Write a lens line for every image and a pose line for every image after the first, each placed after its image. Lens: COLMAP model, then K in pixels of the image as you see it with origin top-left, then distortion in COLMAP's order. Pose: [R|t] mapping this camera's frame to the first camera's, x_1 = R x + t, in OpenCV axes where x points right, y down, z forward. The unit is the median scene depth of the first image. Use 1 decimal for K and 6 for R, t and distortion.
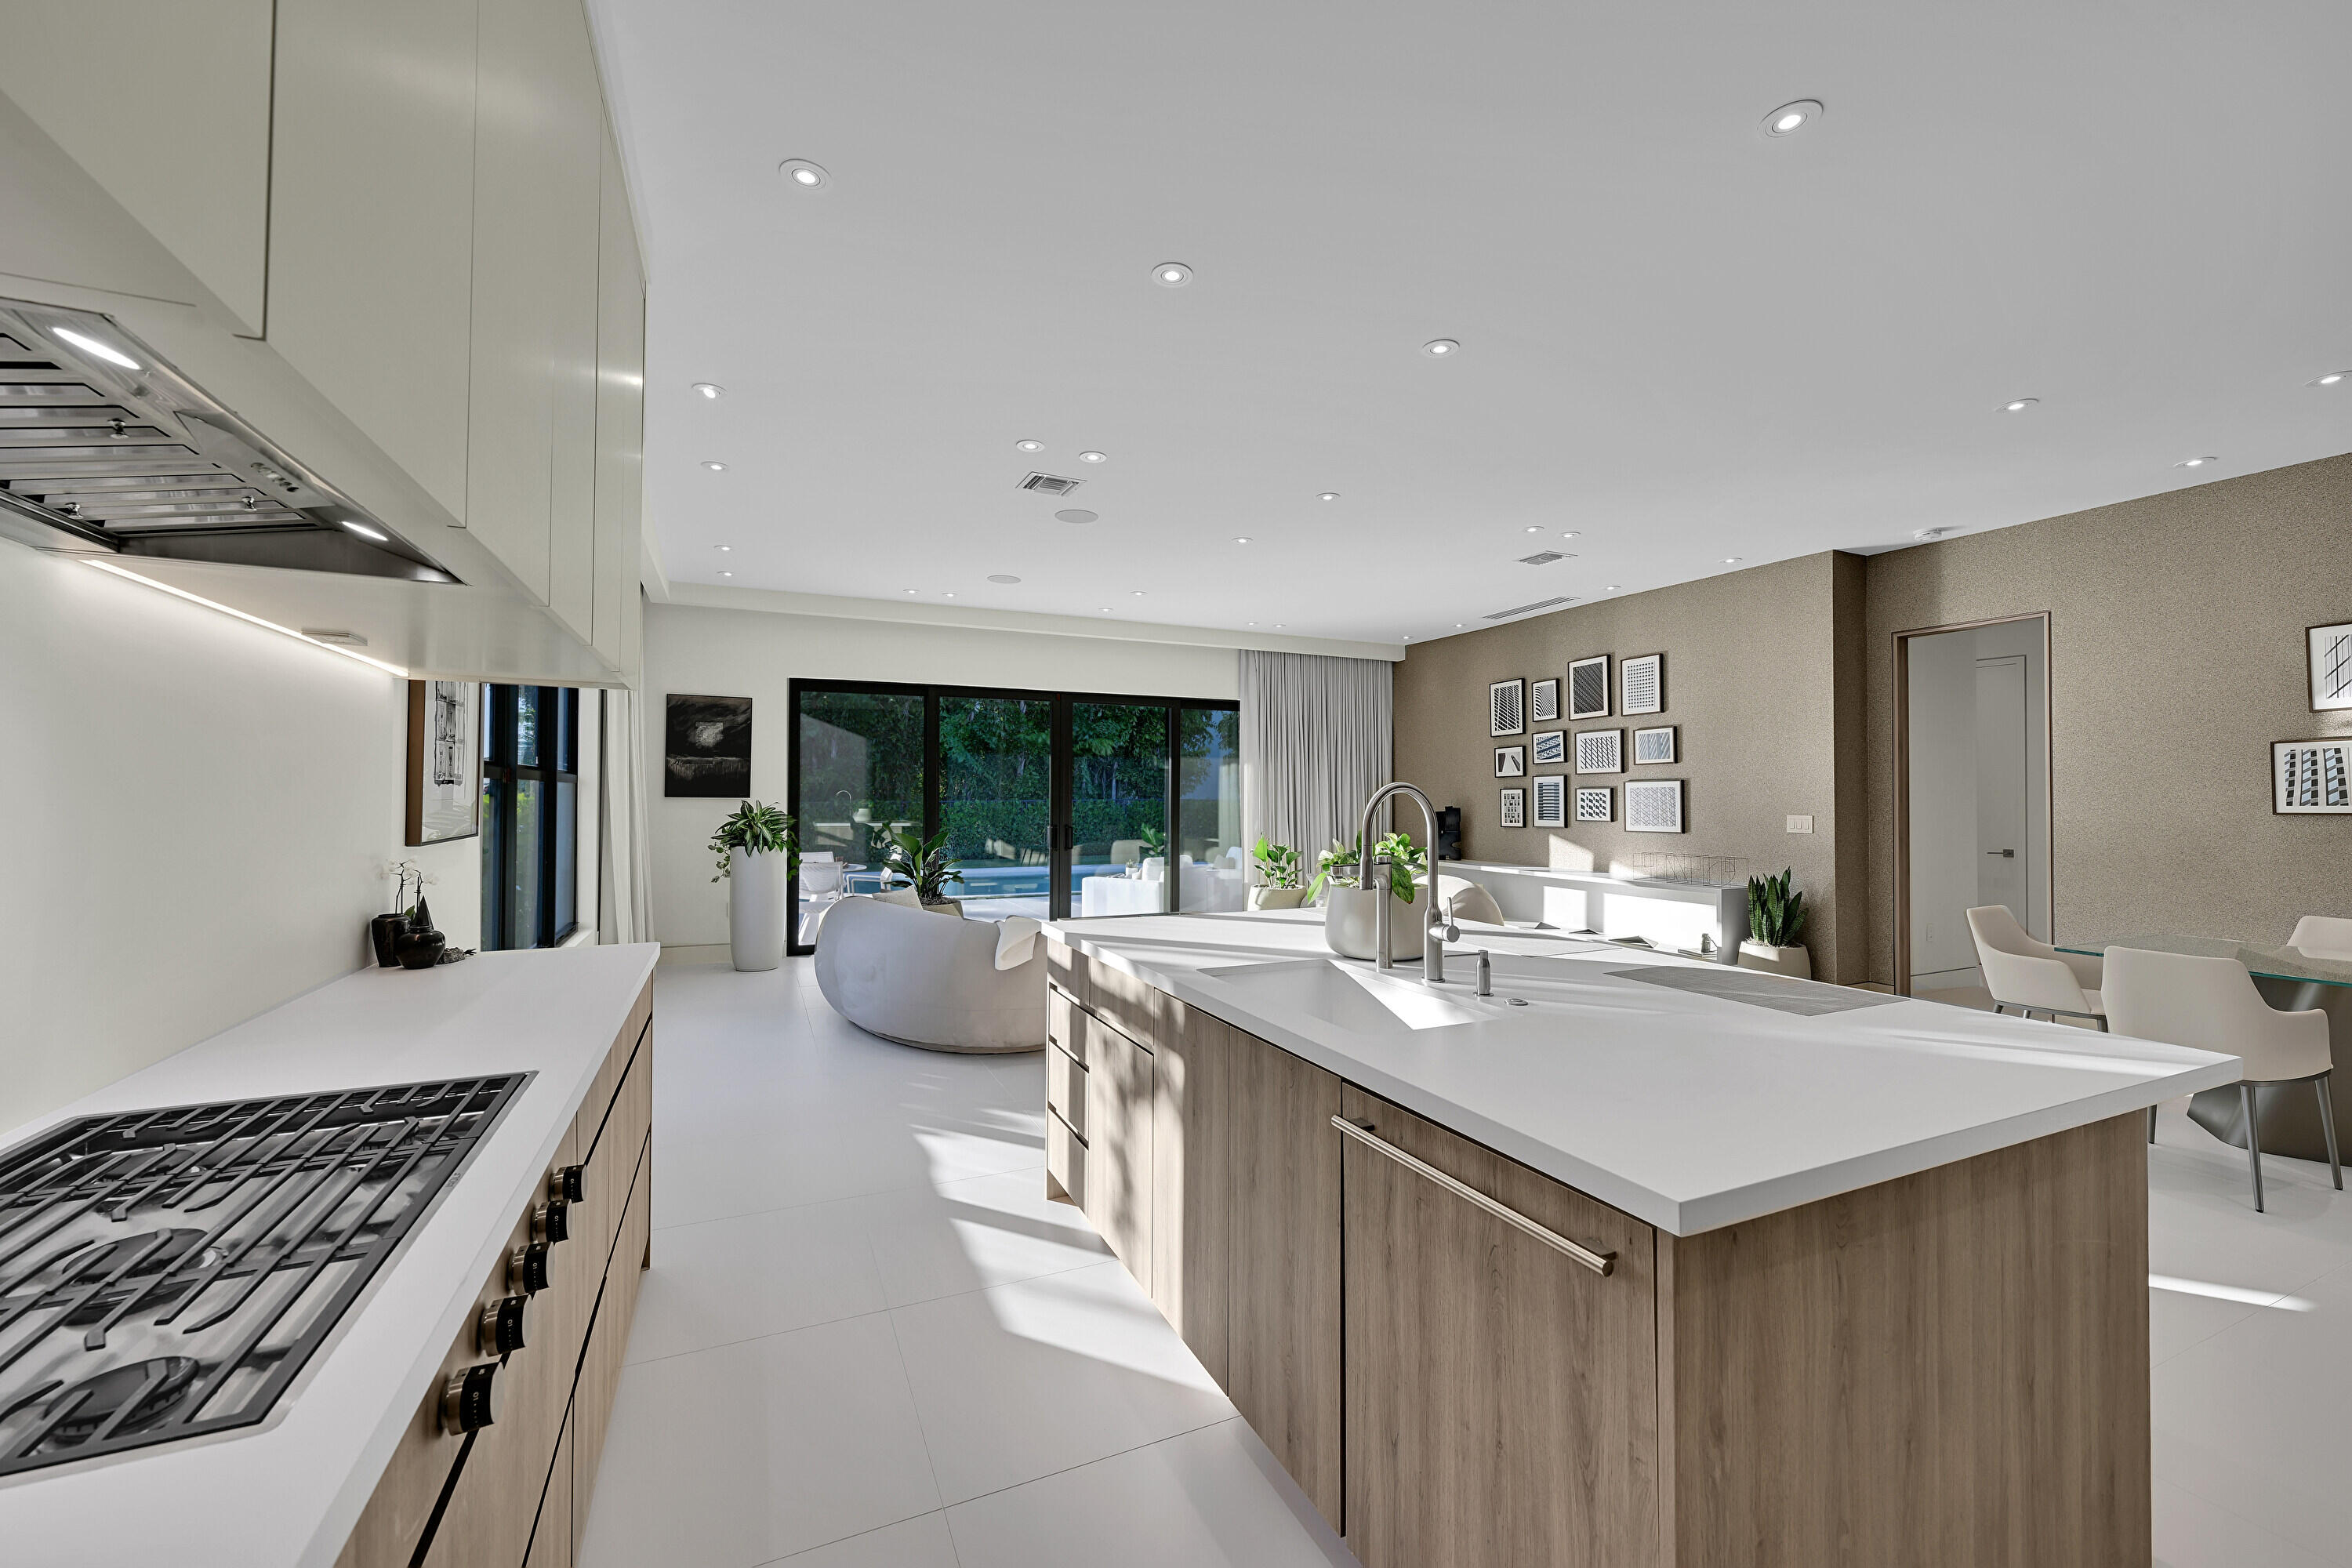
lens RADIAL K [[928.6, 0, 1168.2], [0, 928.6, 781.0], [0, 0, 1]] dist [-0.002851, -0.000200]
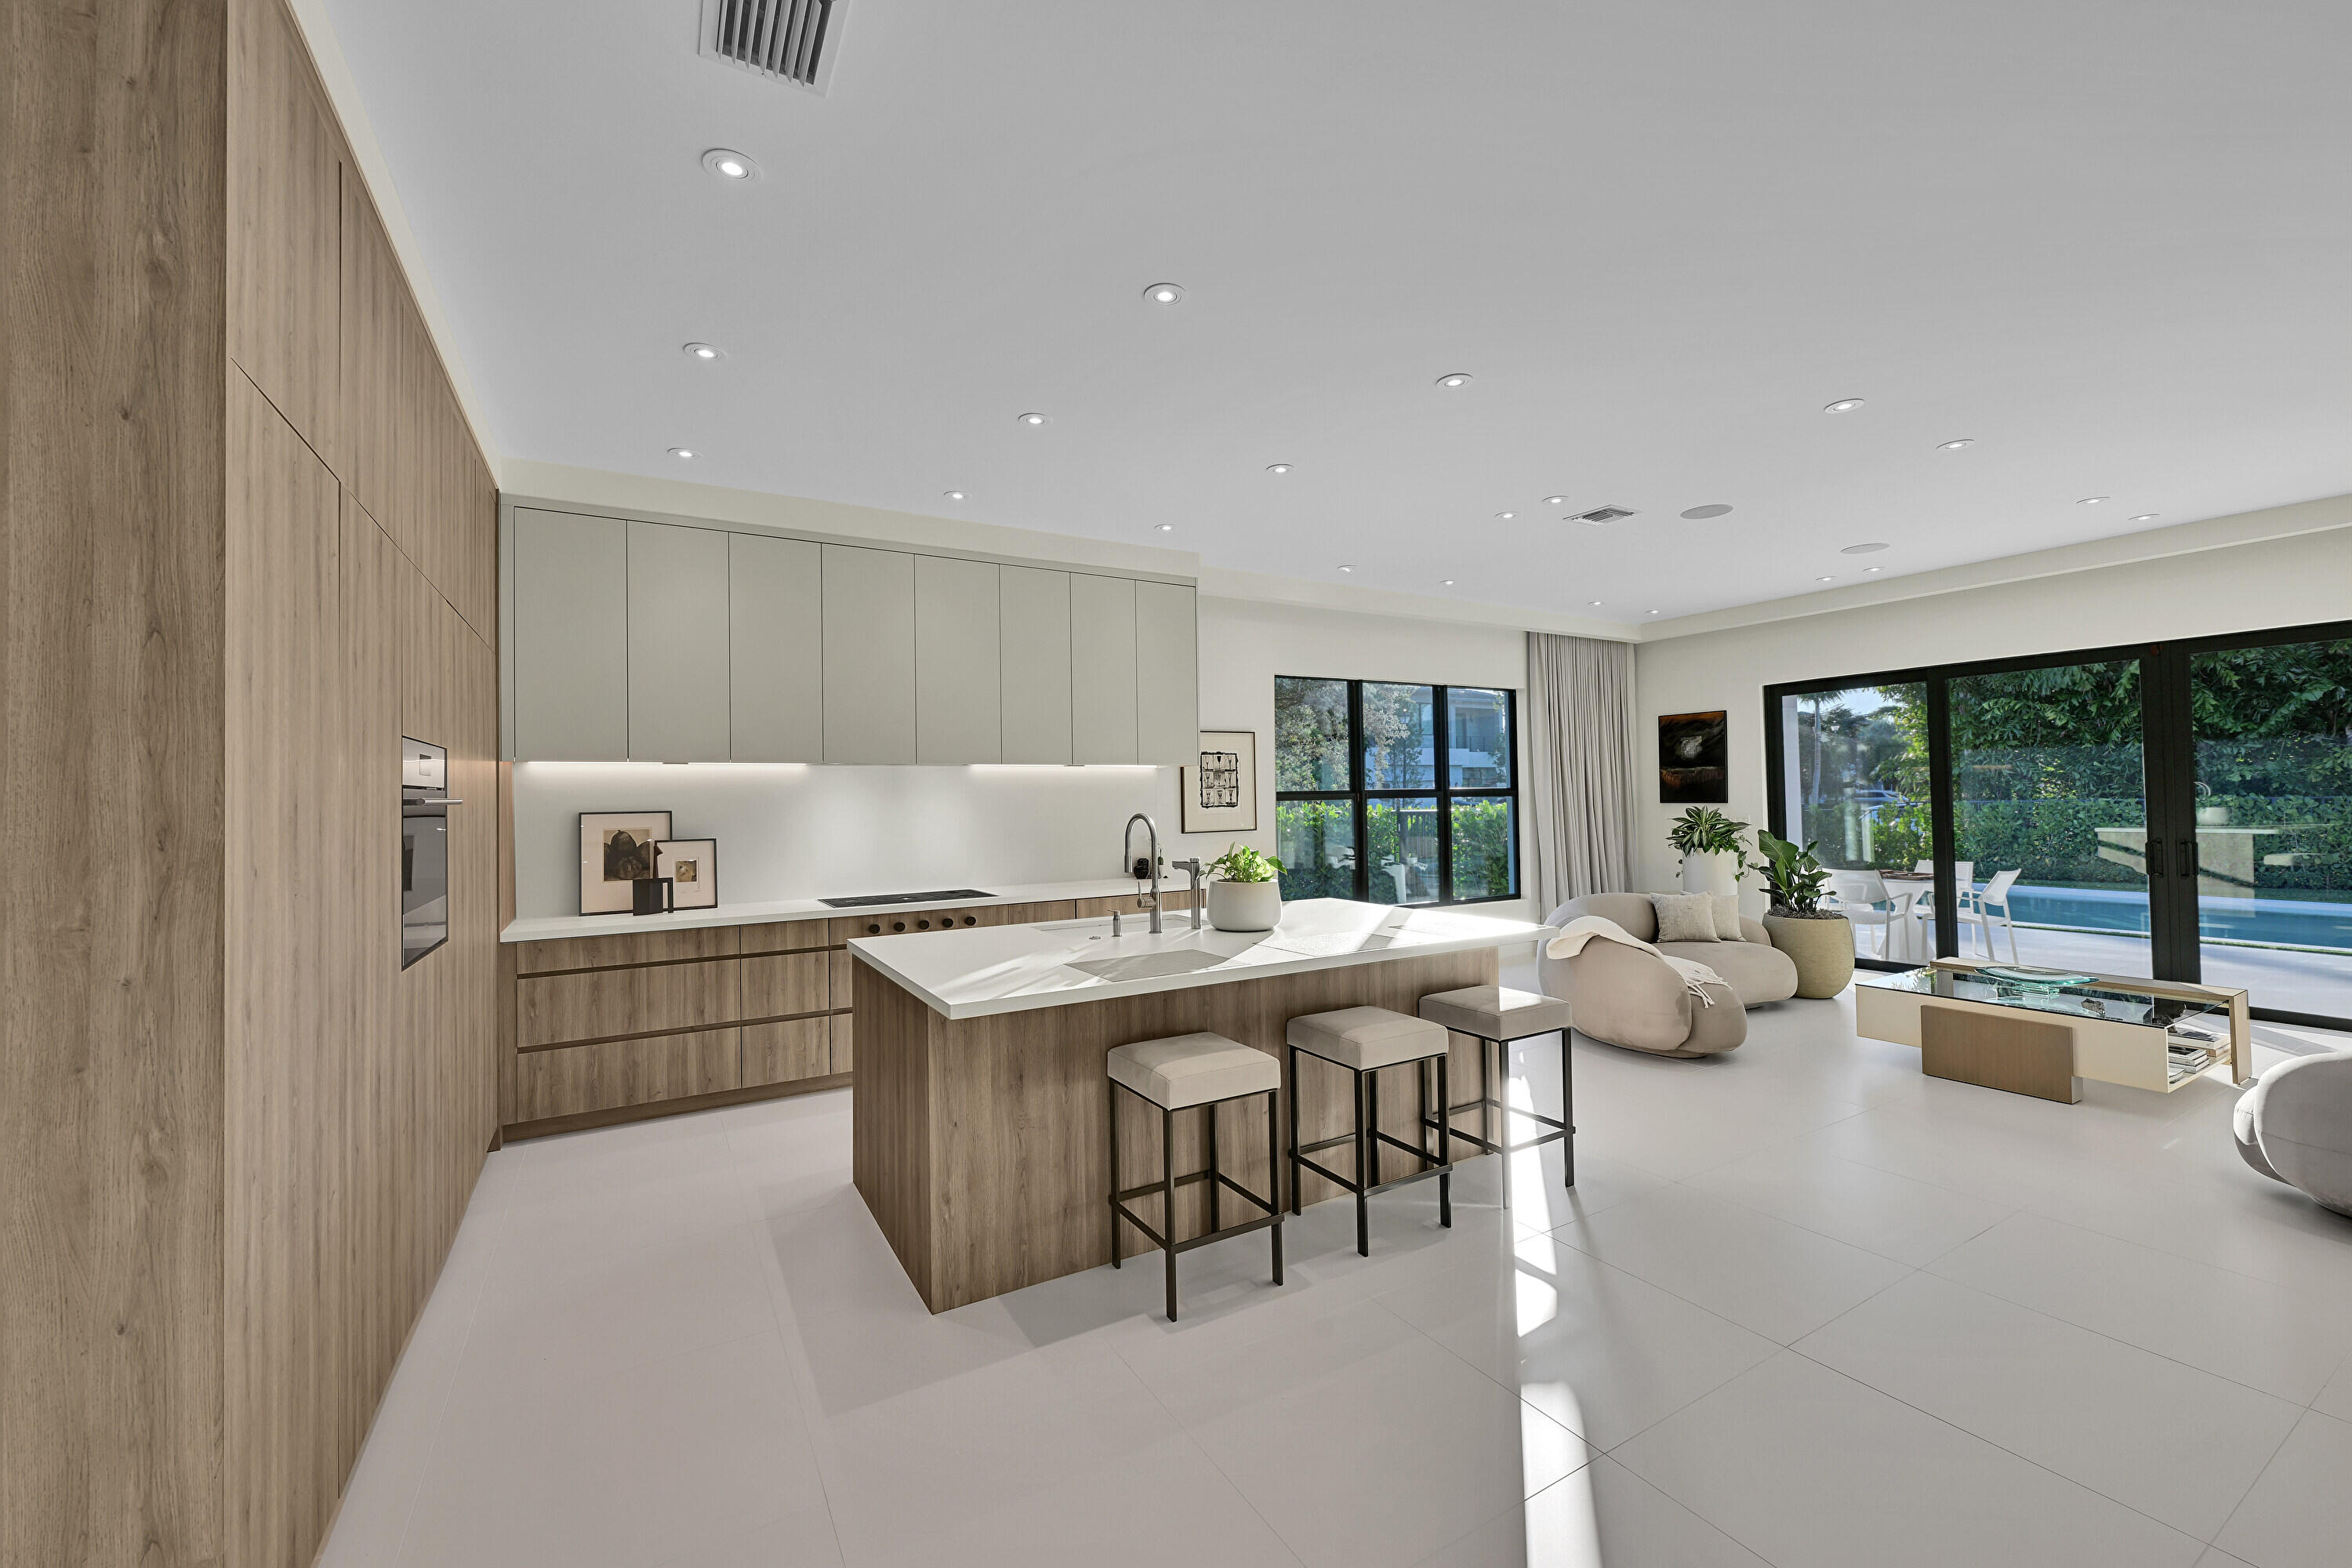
lens RADIAL K [[928.6, 0, 1162.2], [0, 928.6, 784.4], [0, 0, 1]] dist [-0.002851, -0.000200]
pose [[0.077981, -0.023735, -0.996672, 0.582365], [0.034631, 0.999178, -0.021085, -0.003599], [0.996353, -0.032871, 0.078739, 0.262987]]
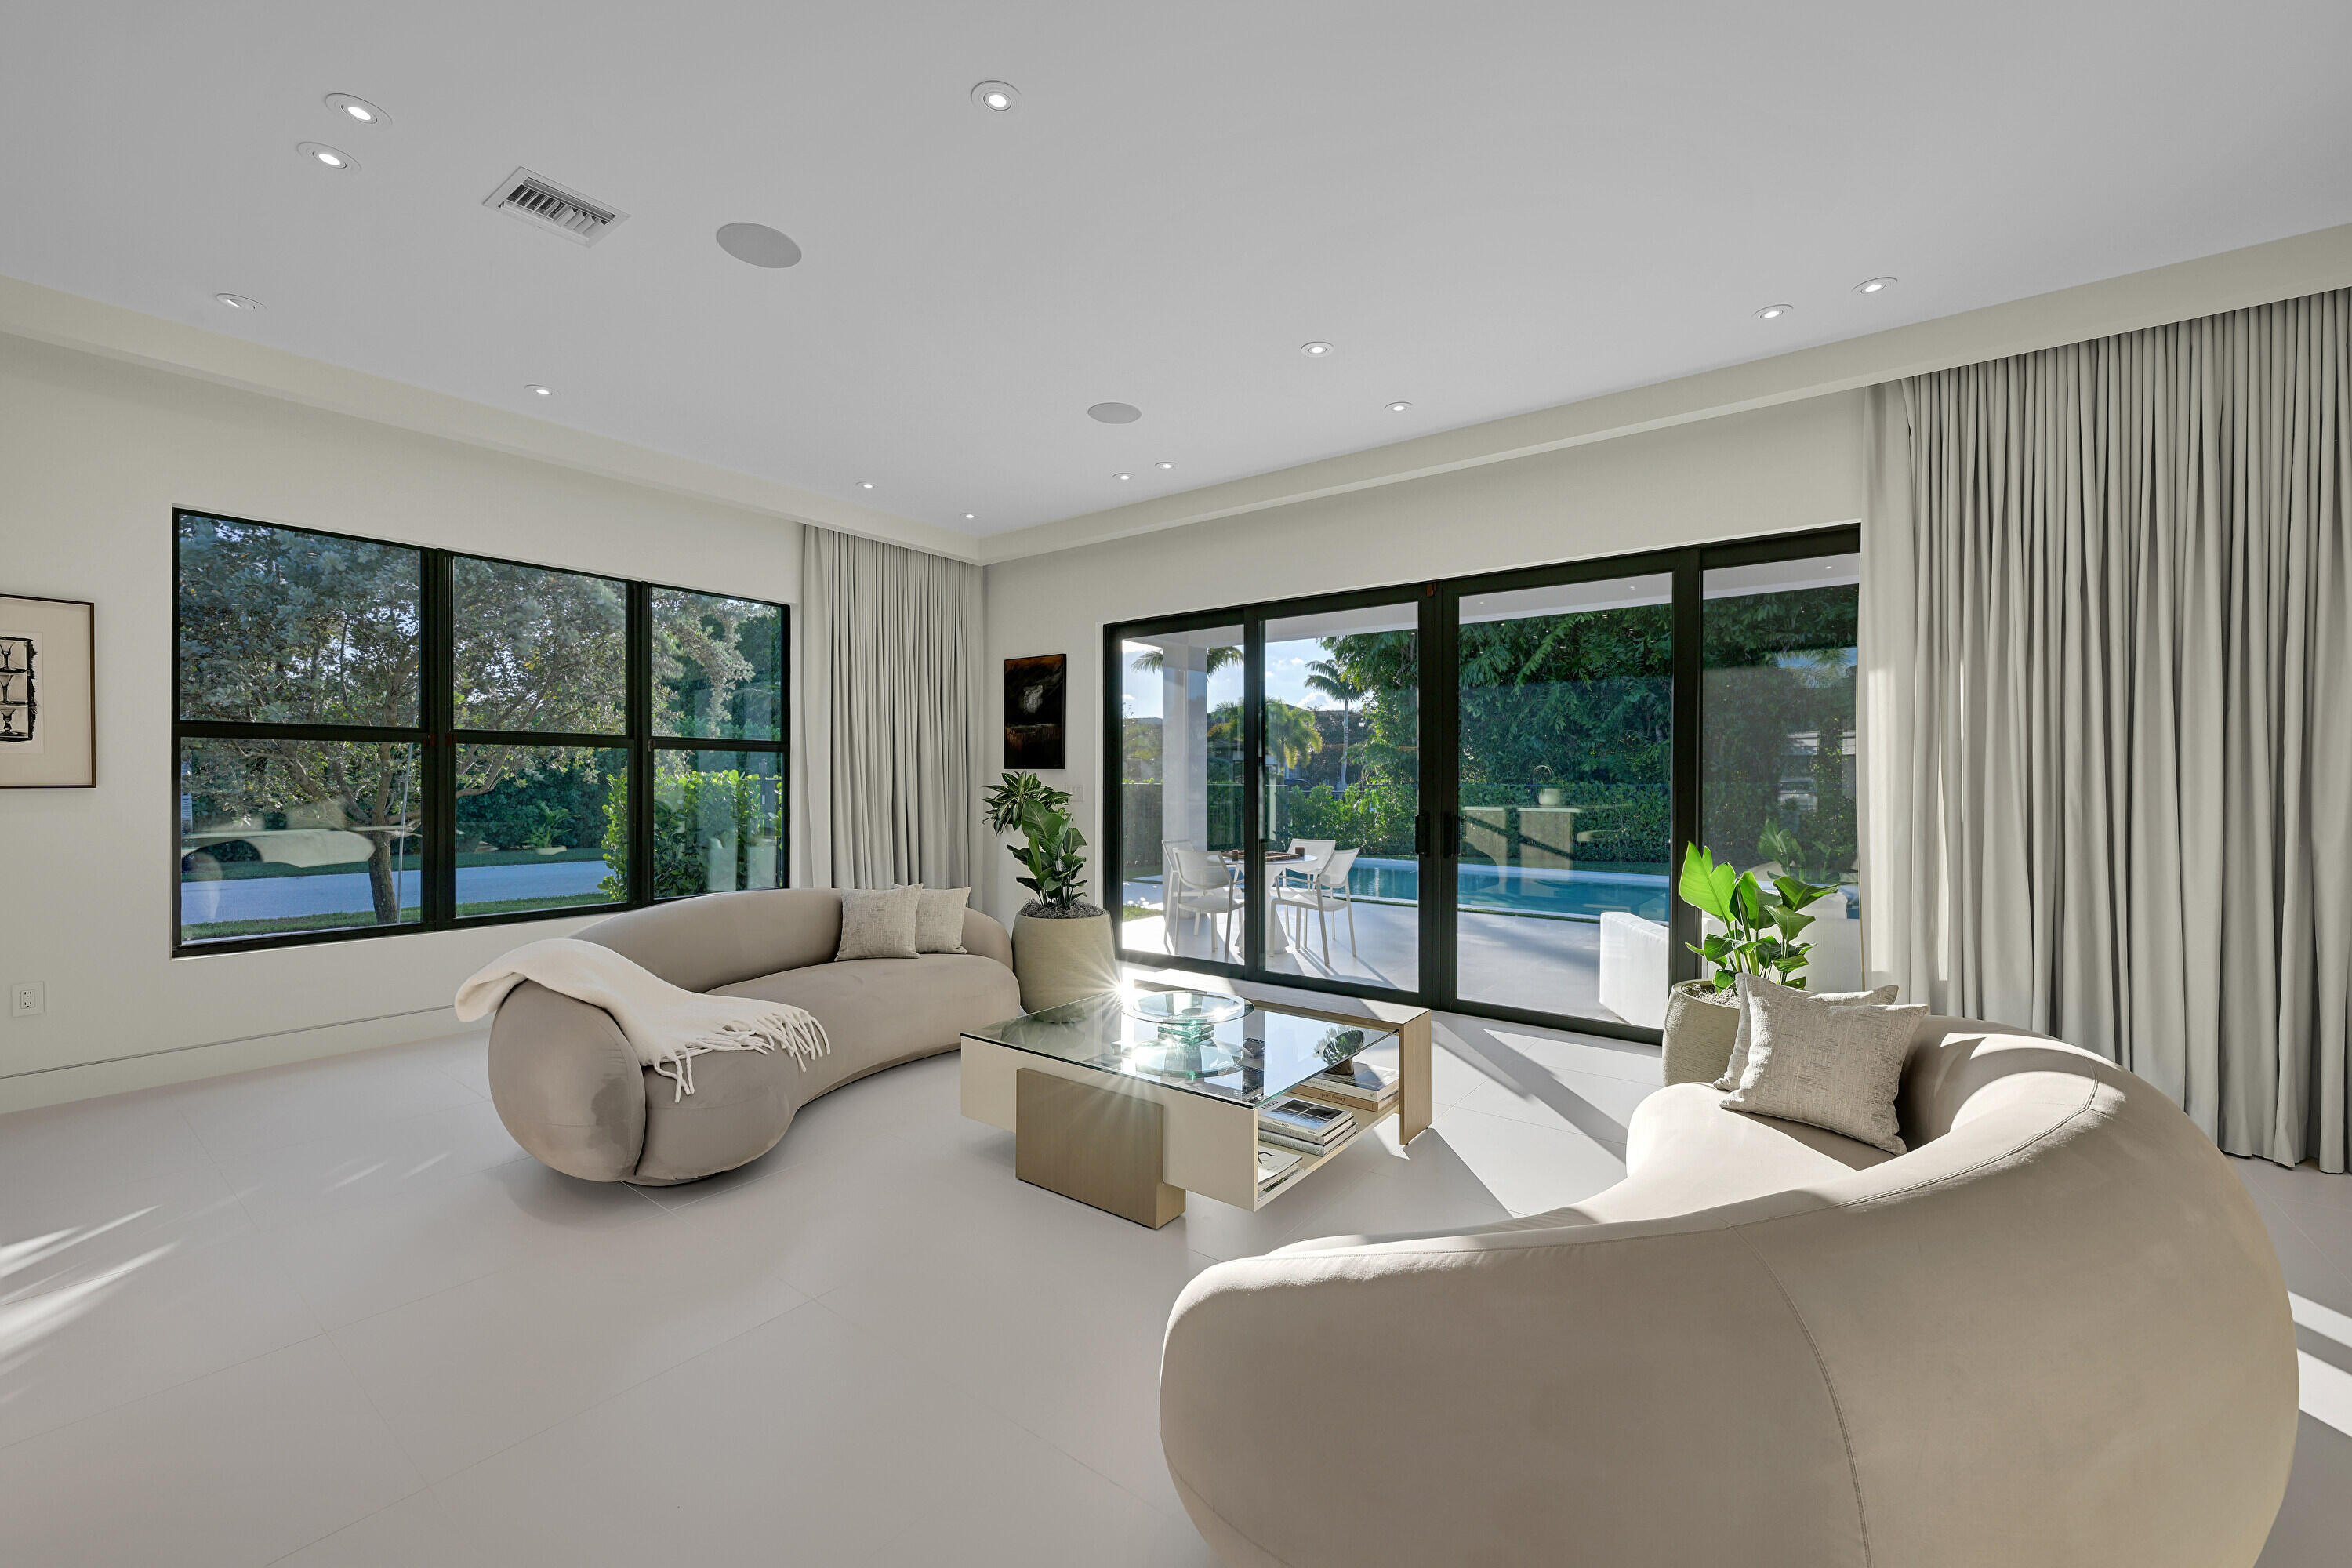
lens RADIAL K [[928.6, 0, 1180.7], [0, 928.6, 783.5], [0, 0, 1]] dist [-0.002851, -0.000200]
pose [[0.470246, -0.000517, -0.882535, 0.373973], [0.014714, 0.999865, 0.007254, 0.027677], [0.882413, -0.016397, 0.470190, 0.695751]]
